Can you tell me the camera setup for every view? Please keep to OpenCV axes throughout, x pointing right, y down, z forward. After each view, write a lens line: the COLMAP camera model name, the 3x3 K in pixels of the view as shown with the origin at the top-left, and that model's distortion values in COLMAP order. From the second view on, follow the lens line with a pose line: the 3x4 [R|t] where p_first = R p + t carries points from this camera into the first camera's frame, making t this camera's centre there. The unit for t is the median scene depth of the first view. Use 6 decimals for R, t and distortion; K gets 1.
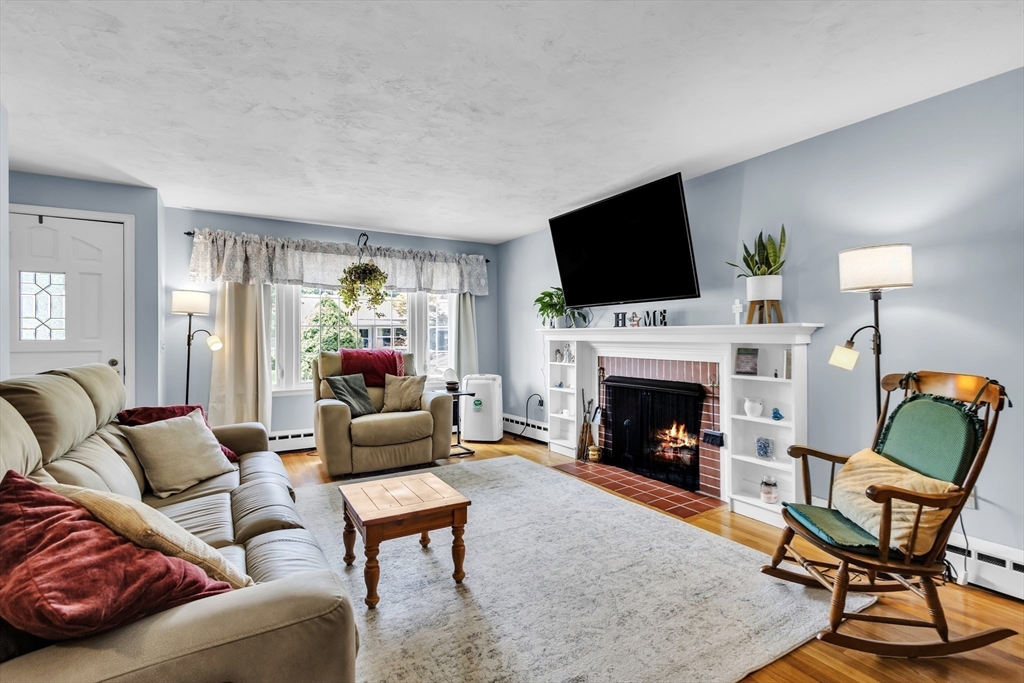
lens RADIAL K [[478.8, 0, 509.7], [0, 478.8, 339.2], [0, 0, 1]] dist [0.002135, 0.001849]
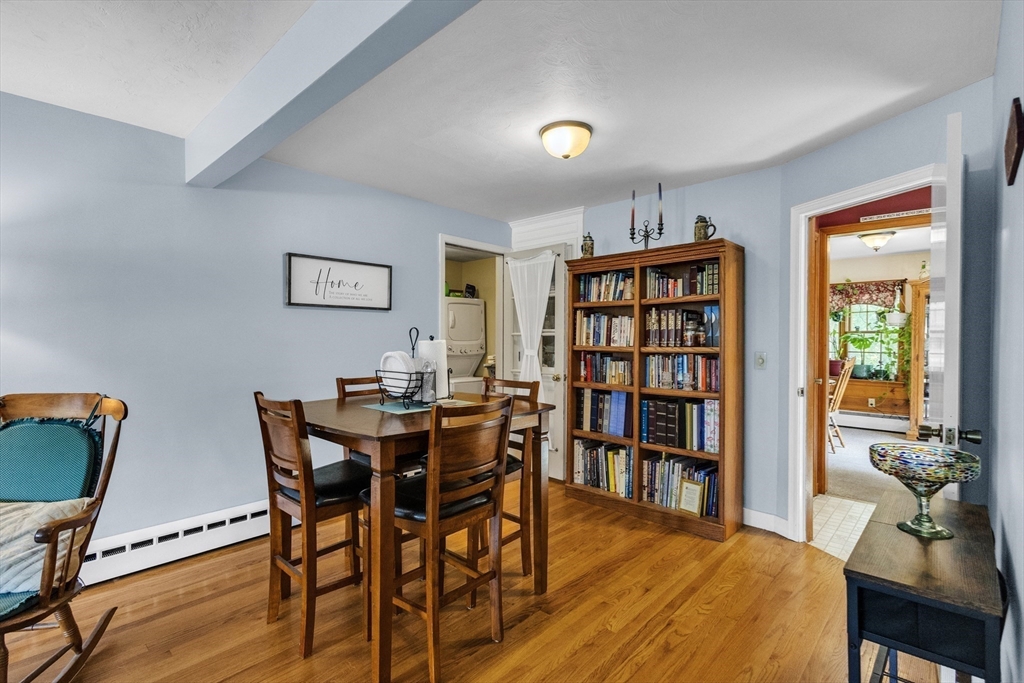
lens RADIAL K [[478.8, 0, 512.9], [0, 478.8, 345.0], [0, 0, 1]] dist [0.002135, 0.001849]
pose [[-0.282257, -0.005529, 0.959323, -0.185332], [0.008730, 0.999927, 0.008331, -0.017933], [-0.959299, 0.010727, -0.282189, 0.210644]]
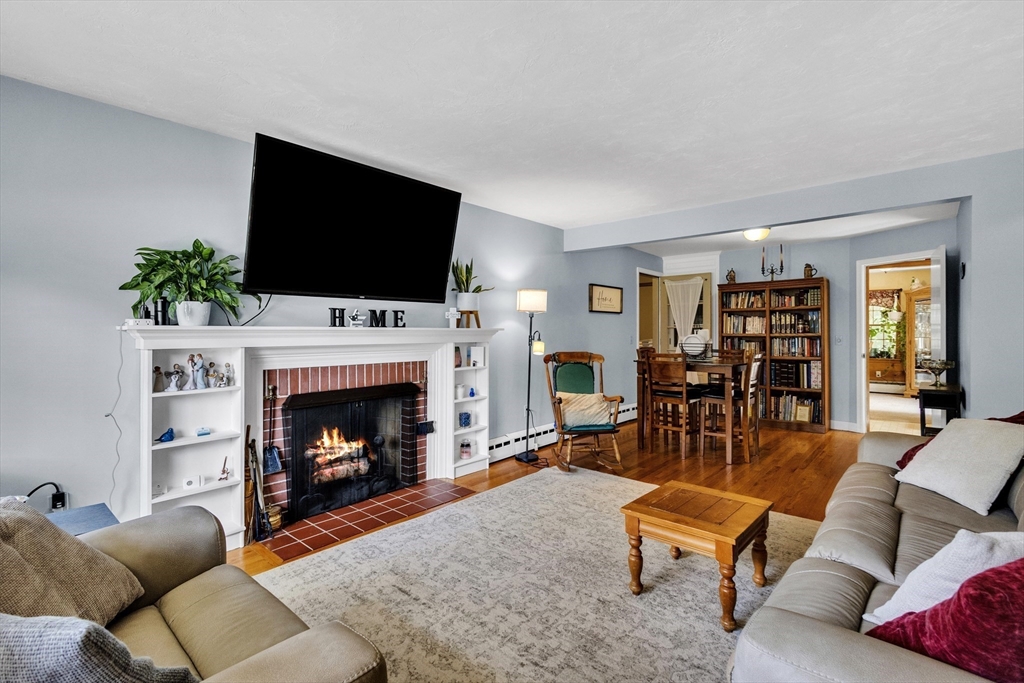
lens RADIAL K [[478.8, 0, 508.5], [0, 478.8, 332.9], [0, 0, 1]] dist [0.002135, 0.001849]
pose [[-0.309635, 0.009162, 0.950811, -0.731226], [0.013144, 0.999899, -0.005355, -0.009227], [-0.950765, 0.010839, -0.309725, 1.196075]]
